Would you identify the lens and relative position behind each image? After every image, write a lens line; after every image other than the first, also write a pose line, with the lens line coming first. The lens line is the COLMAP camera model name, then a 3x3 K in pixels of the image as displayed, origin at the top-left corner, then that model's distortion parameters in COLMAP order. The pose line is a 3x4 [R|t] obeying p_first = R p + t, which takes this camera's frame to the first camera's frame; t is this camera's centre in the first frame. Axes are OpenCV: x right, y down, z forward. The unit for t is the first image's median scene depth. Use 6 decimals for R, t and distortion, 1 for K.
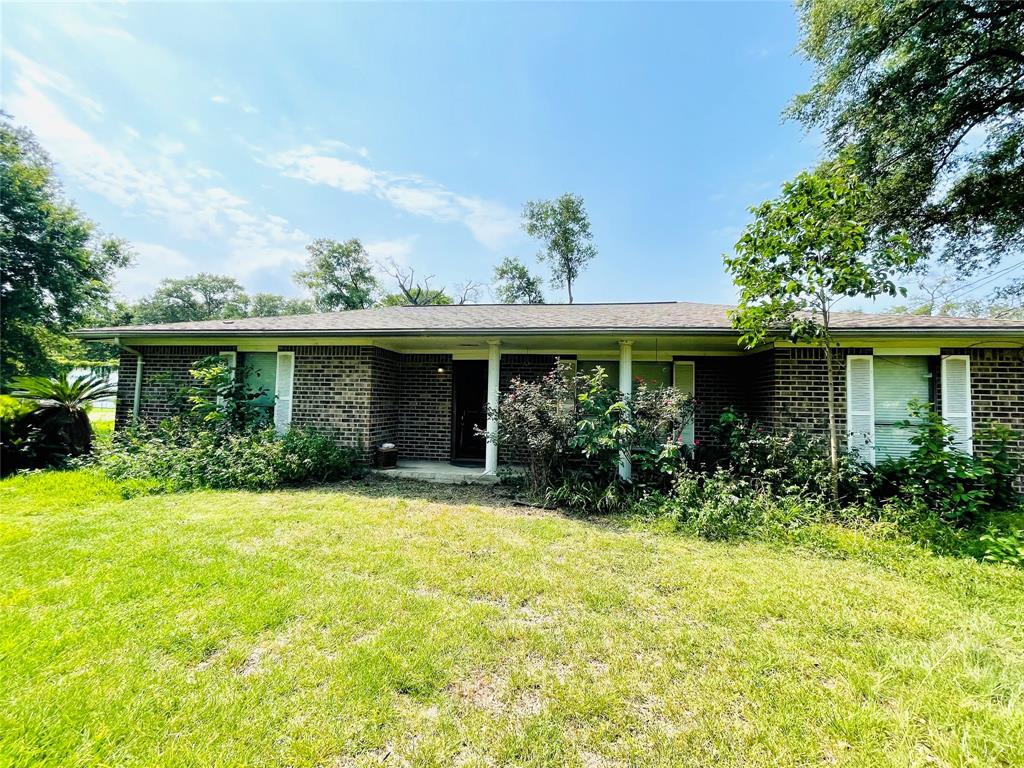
lens RADIAL K [[413.3, 0, 511.8], [0, 413.3, 381.0], [0, 0, 1]] dist [-0.000549, 0.000000]
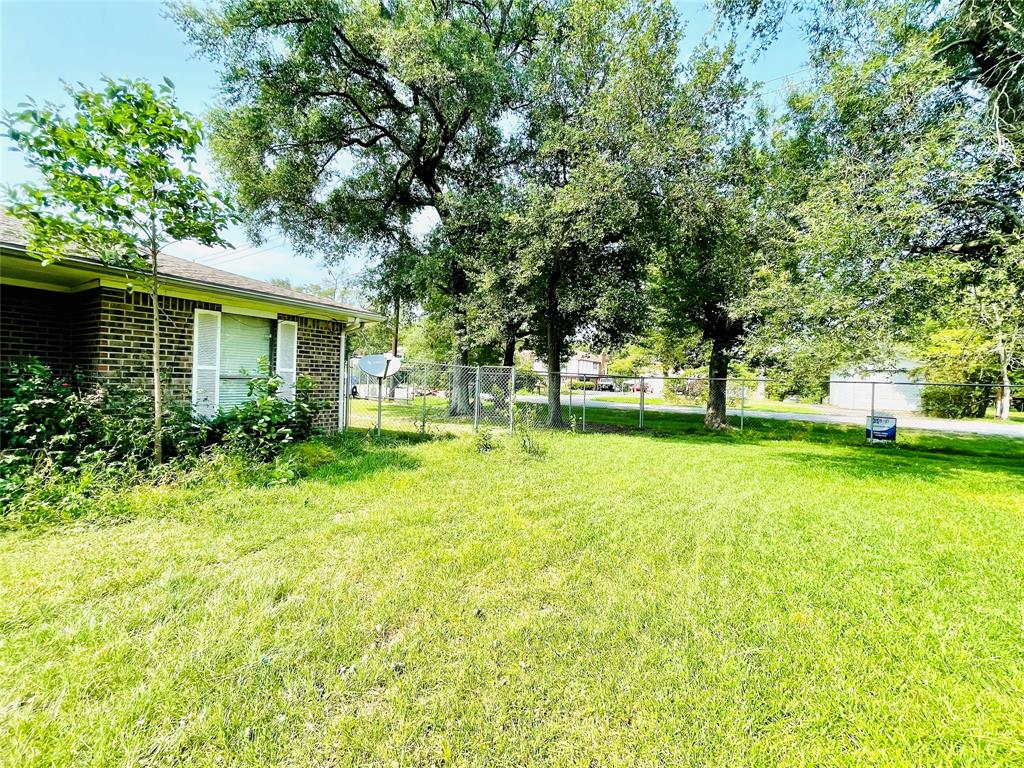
lens RADIAL K [[413.3, 0, 510.9], [0, 413.3, 385.3], [0, 0, 1]] dist [-0.000549, 0.000000]
pose [[0.376142, -0.026516, 0.926183, 0.185409], [-0.072974, 0.995638, 0.058141, 0.007585], [-0.923684, -0.089456, 0.372566, -0.071352]]
